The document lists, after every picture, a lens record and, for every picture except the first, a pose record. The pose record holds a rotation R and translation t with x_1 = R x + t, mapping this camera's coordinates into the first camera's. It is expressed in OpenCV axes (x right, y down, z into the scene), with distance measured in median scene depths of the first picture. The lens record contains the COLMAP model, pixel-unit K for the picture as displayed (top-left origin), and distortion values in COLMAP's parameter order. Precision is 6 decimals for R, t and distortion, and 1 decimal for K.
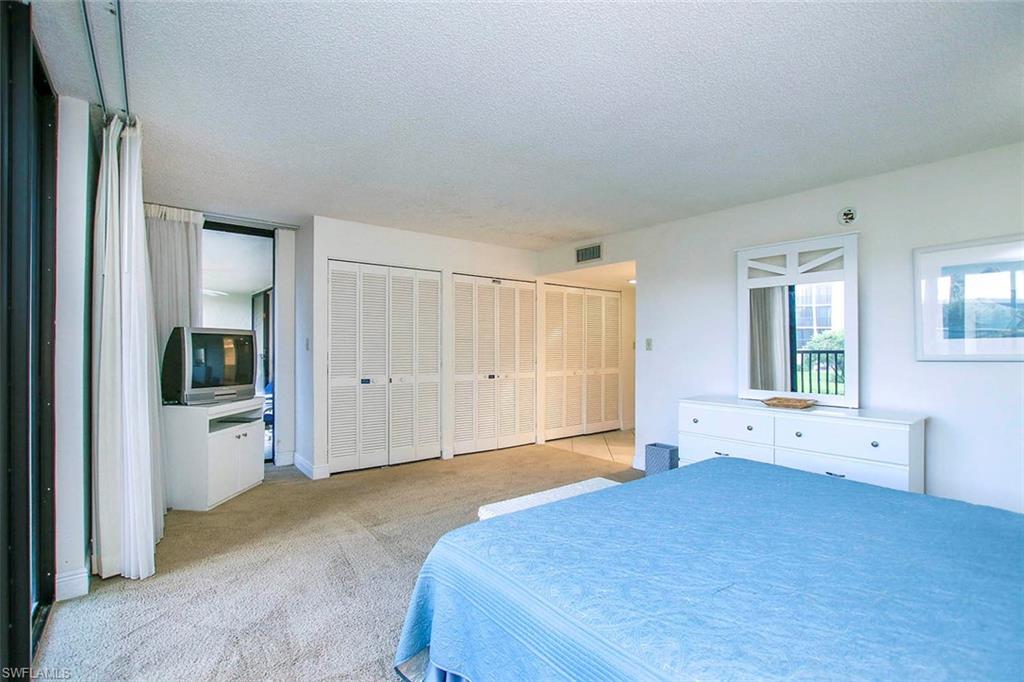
lens RADIAL K [[467.7, 0, 512.0], [0, 467.7, 341.0], [0, 0, 1]] dist [-0.001059, 0.000017]
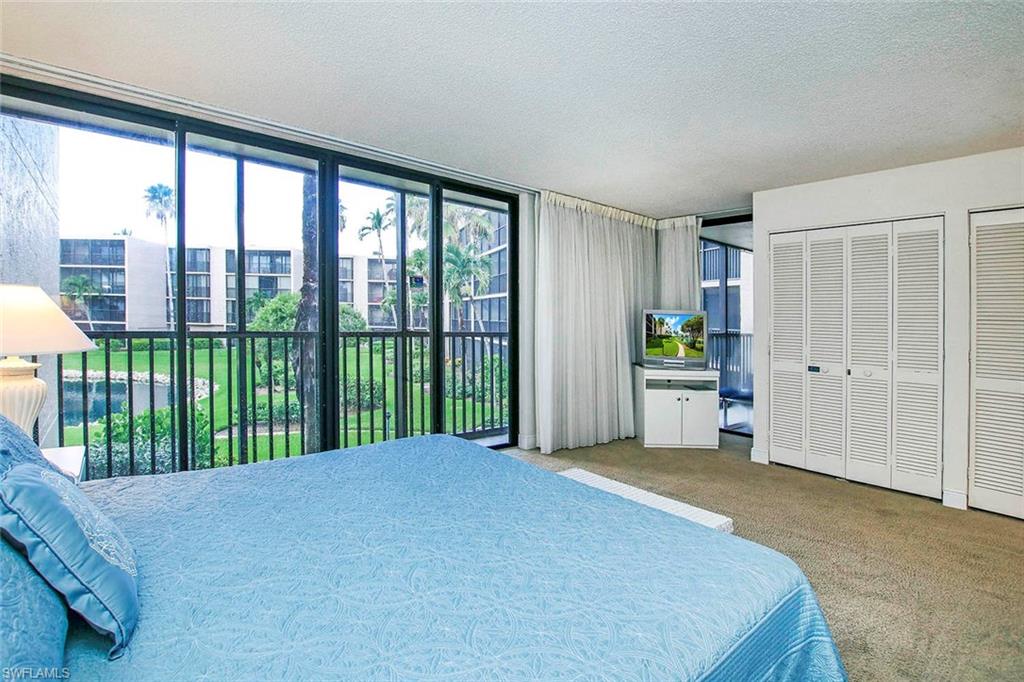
lens RADIAL K [[493.8, 0, 512.0], [0, 493.8, 341.0], [0, 0, 1]] dist [-0.018190, 0.000203]
pose [[0.048951, 0.039093, -0.998036, 0.544537], [-0.015554, 0.999142, 0.038373, 0.009971], [0.998680, 0.013645, 0.049517, 0.408747]]
